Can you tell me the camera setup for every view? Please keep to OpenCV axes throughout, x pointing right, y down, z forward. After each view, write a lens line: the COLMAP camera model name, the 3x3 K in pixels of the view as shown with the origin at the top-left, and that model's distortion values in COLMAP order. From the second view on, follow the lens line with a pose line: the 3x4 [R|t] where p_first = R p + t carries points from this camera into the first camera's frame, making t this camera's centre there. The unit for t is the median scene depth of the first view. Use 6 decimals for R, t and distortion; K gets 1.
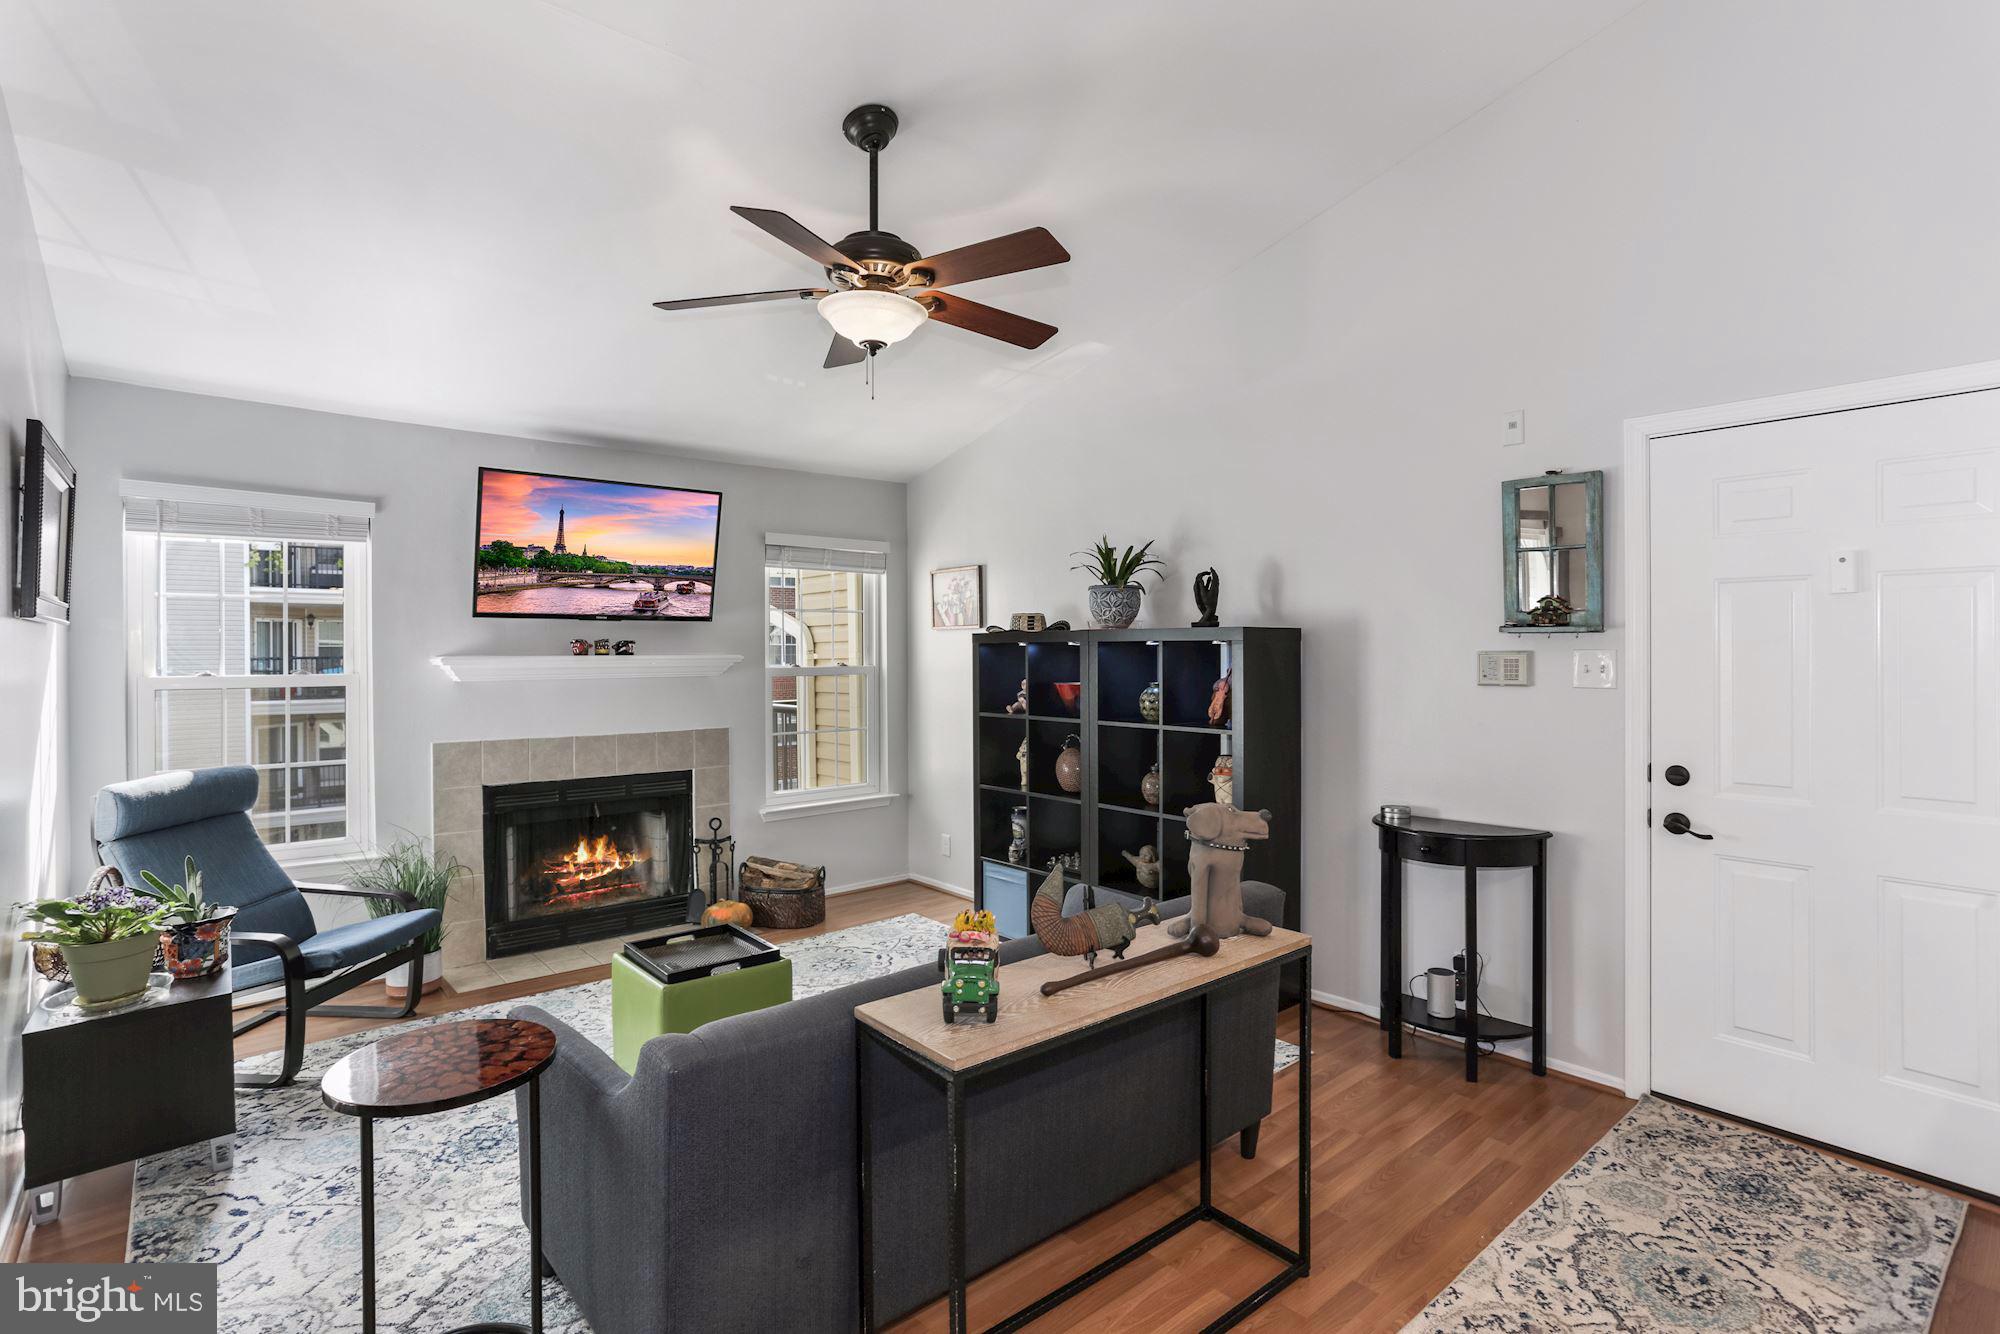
lens RADIAL K [[973.7, 0, 999.4], [0, 973.7, 643.1], [0, 0, 1]] dist [-0.047883, 0.029404]
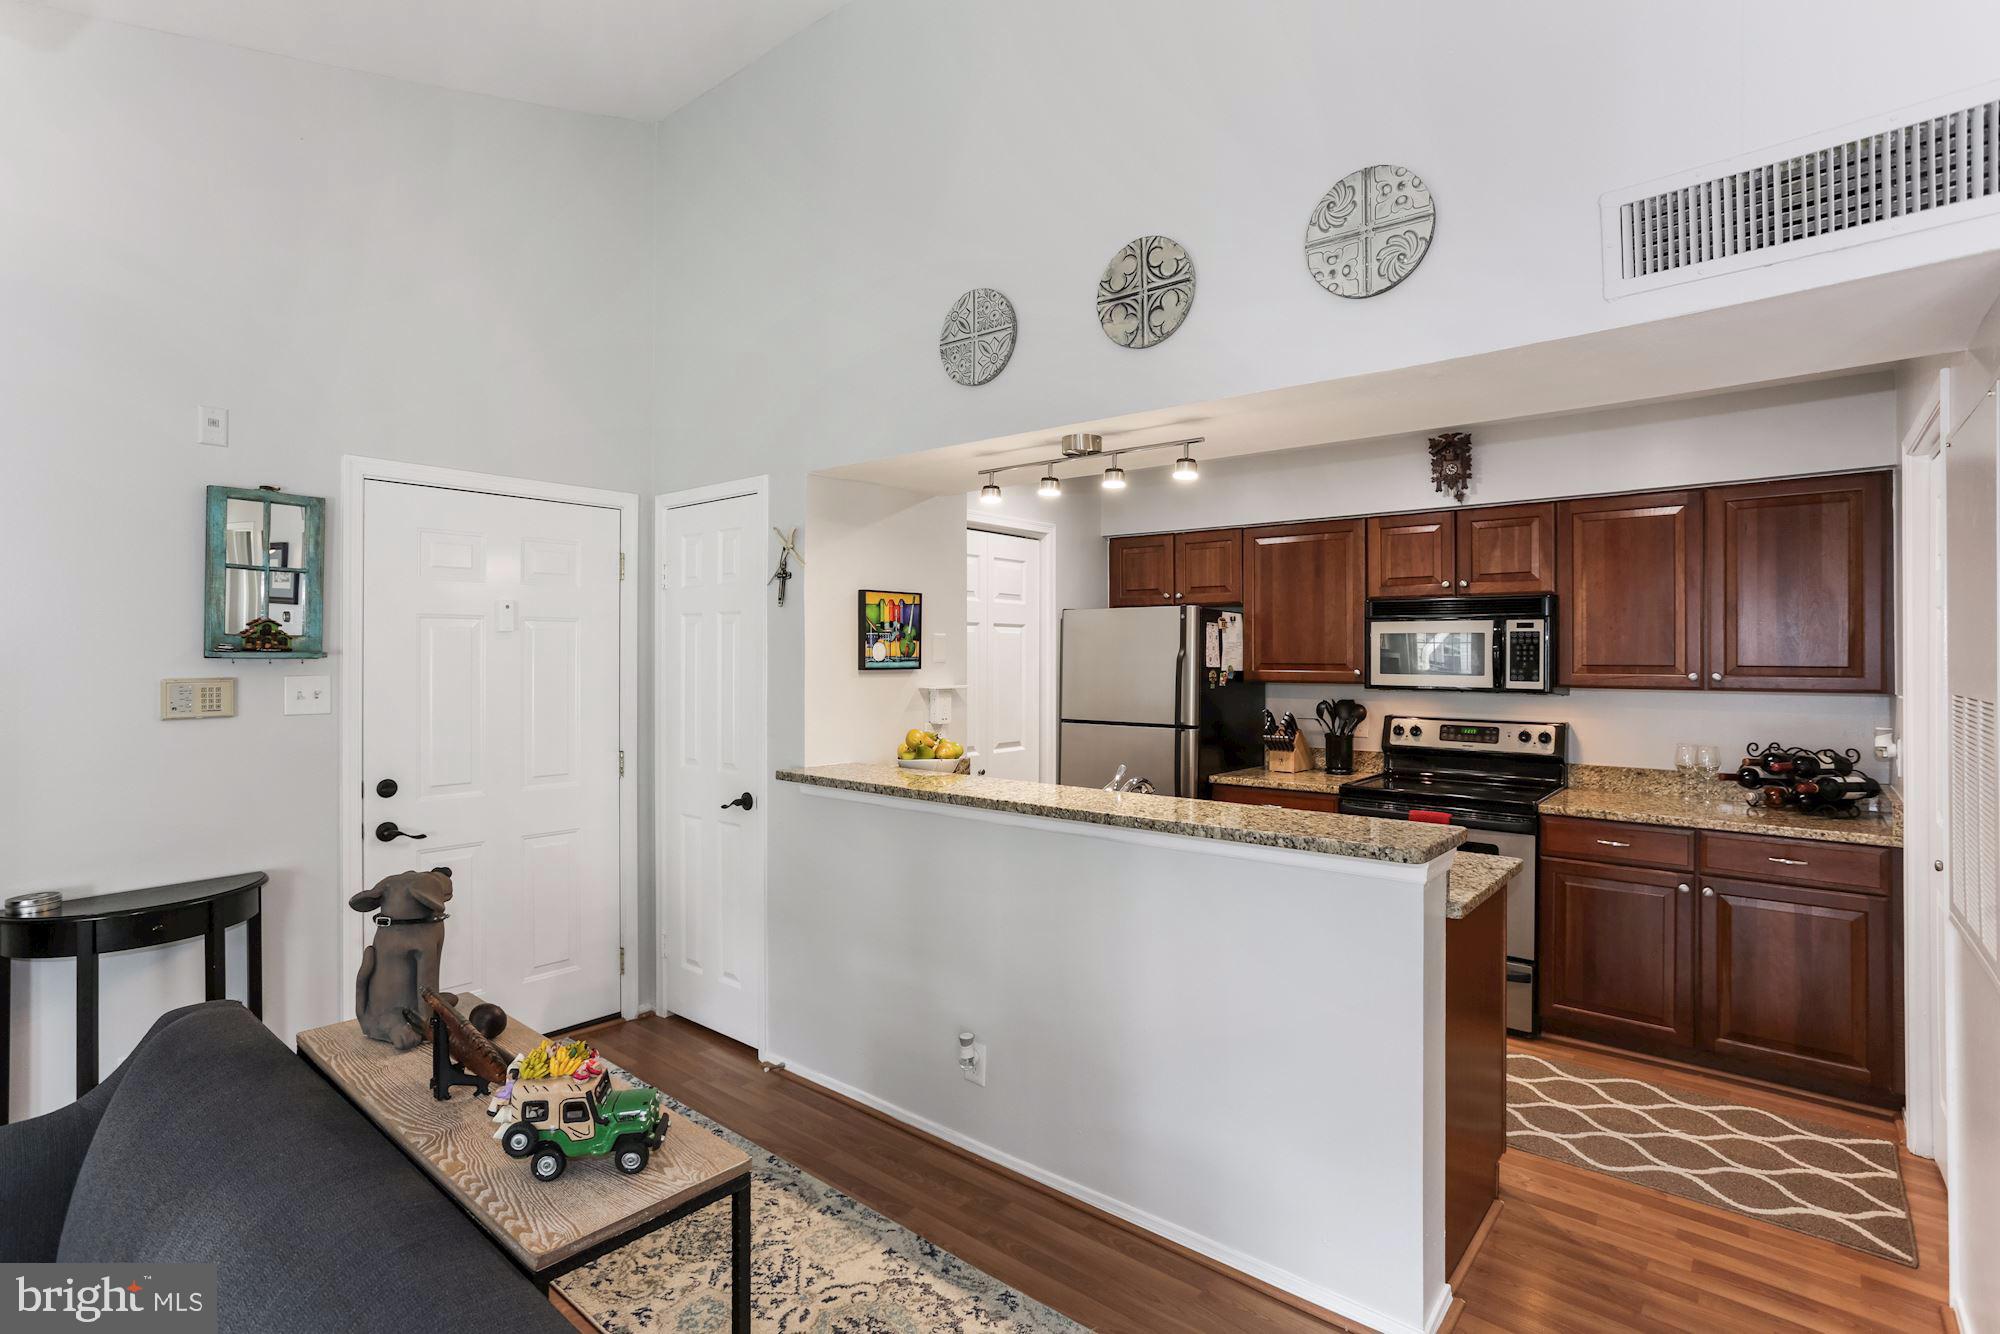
lens RADIAL K [[973.7, 0, 994.1], [0, 973.7, 656.3], [0, 0, 1]] dist [-0.047883, 0.029404]
pose [[-0.163382, 0.003662, 0.986556, -0.347353], [-0.006192, 0.999970, -0.004737, -0.009484], [-0.986543, -0.006883, -0.163354, 0.336537]]
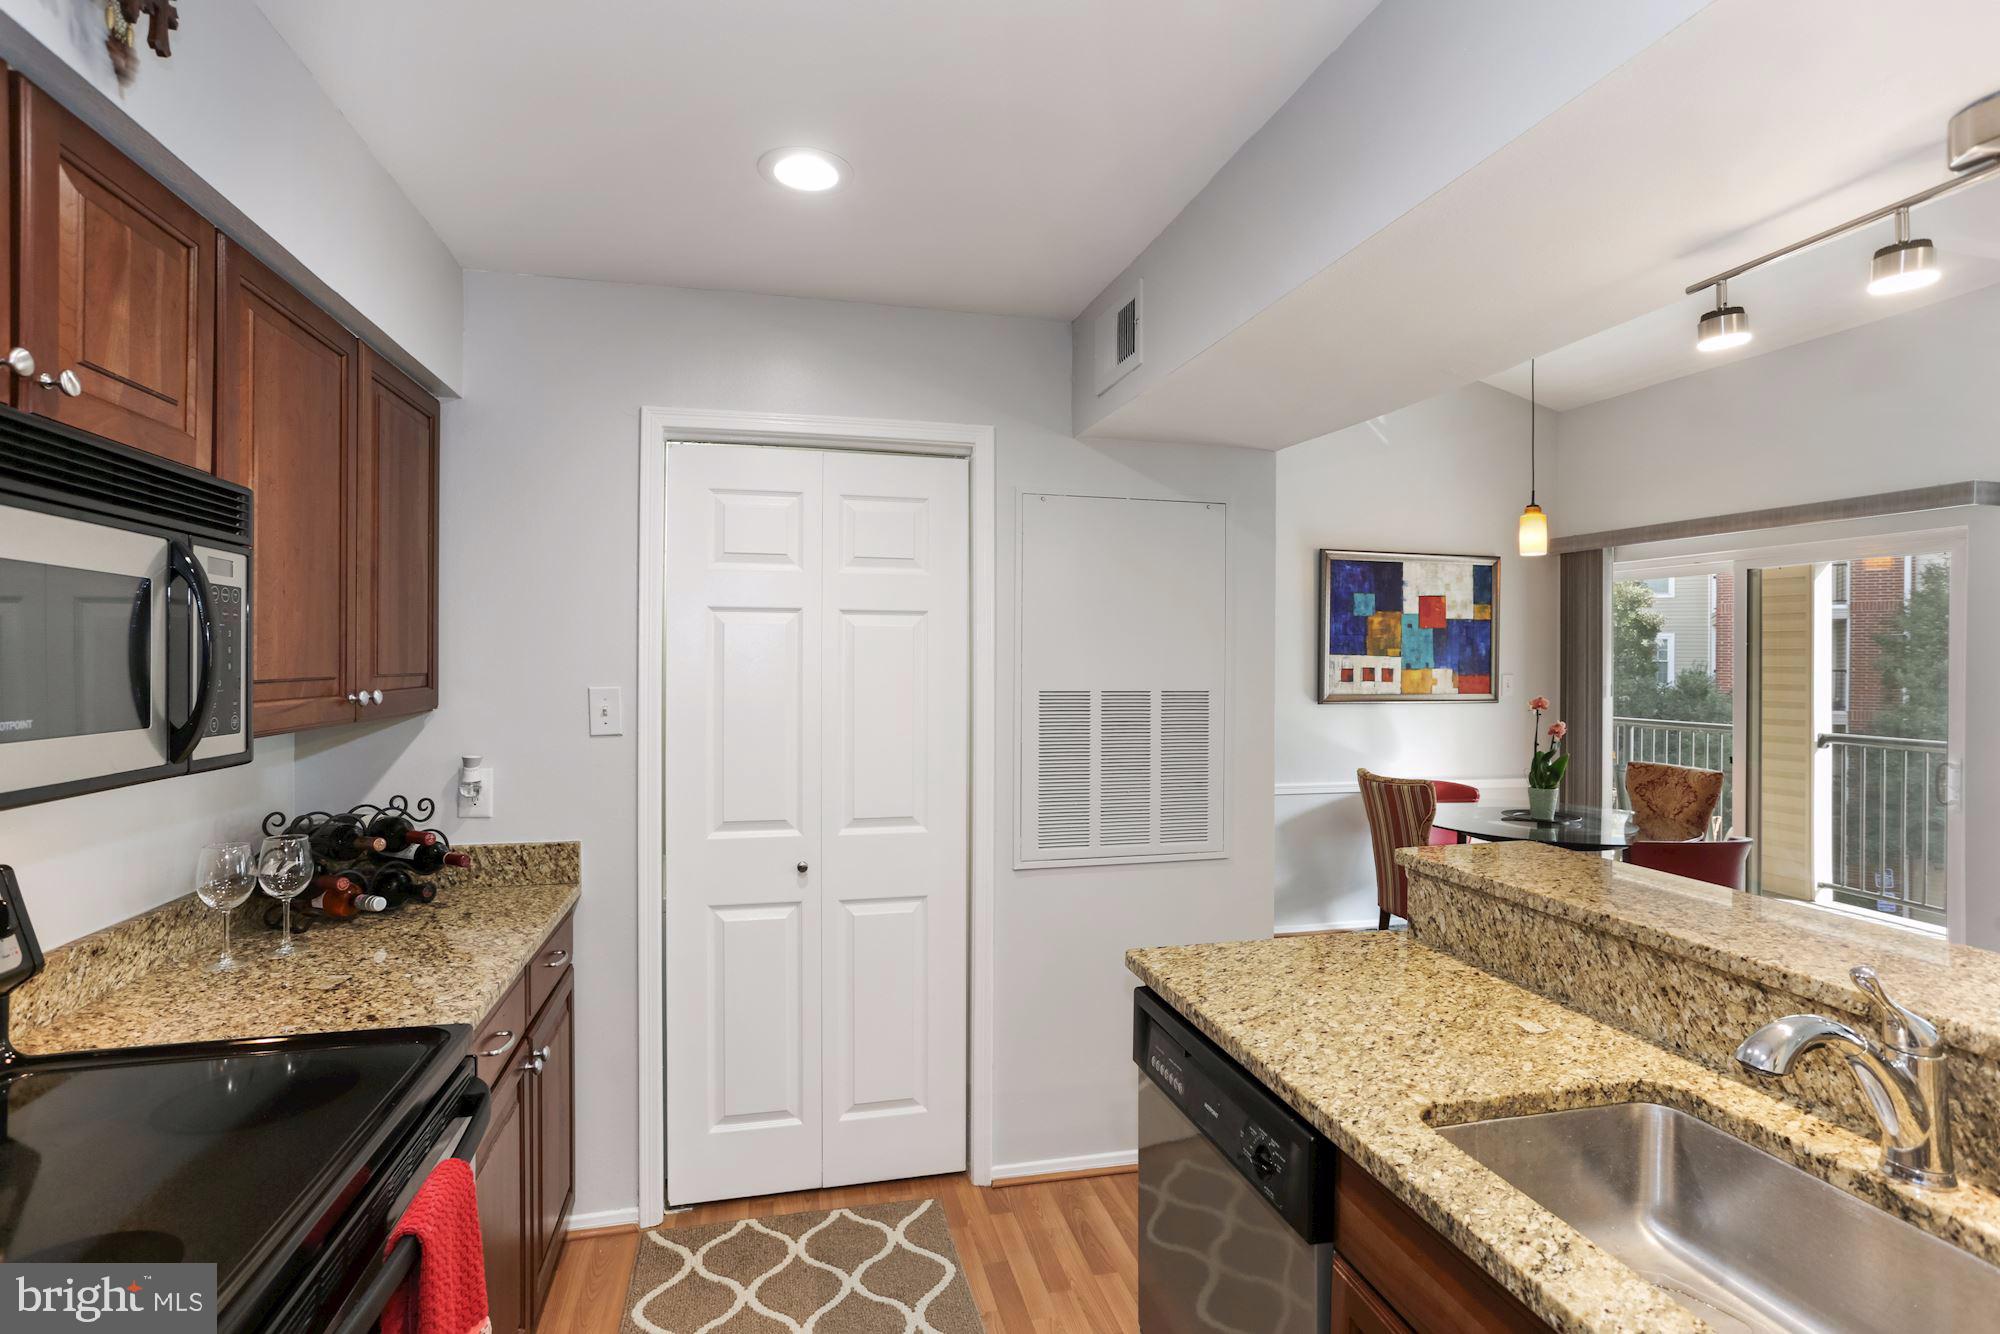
lens RADIAL K [[973.7, 0, 1009.6], [0, 973.7, 660.7], [0, 0, 1]] dist [-0.047883, 0.029404]
pose [[-0.445507, 0.003045, -0.895273, 0.647824], [0.000811, 0.999995, 0.002998, -0.017796], [0.895278, 0.000609, -0.445507, 0.044726]]
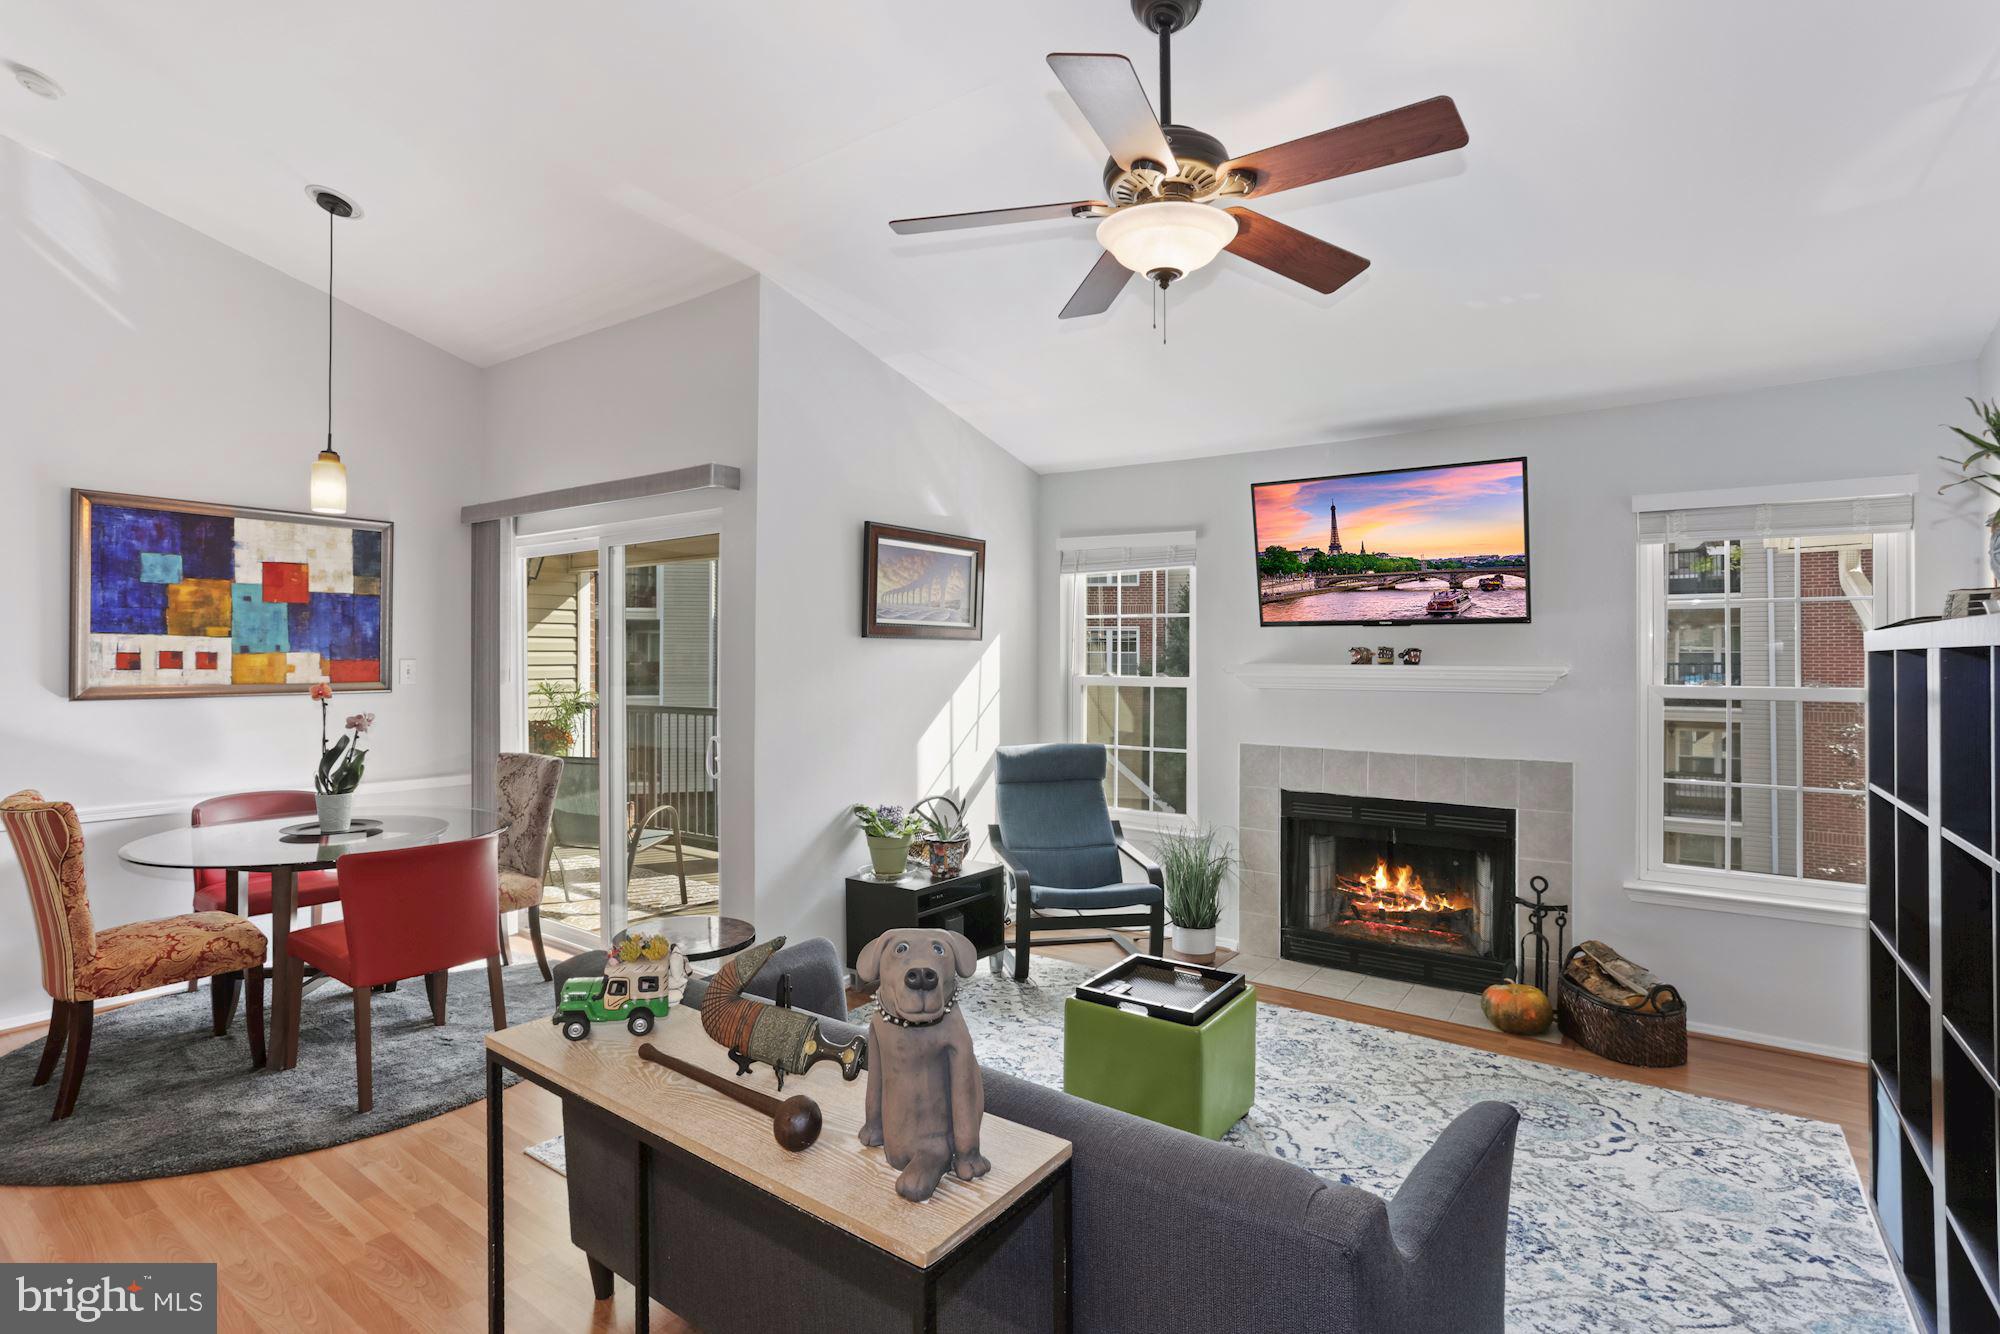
lens RADIAL K [[973.7, 0, 993.3], [0, 973.7, 650.1], [0, 0, 1]] dist [-0.047883, 0.029404]
pose [[0.228647, -0.002765, -0.973505, 0.420964], [0.004197, 0.999989, -0.001854, -0.000568], [0.973500, -0.003662, 0.228656, 0.480886]]
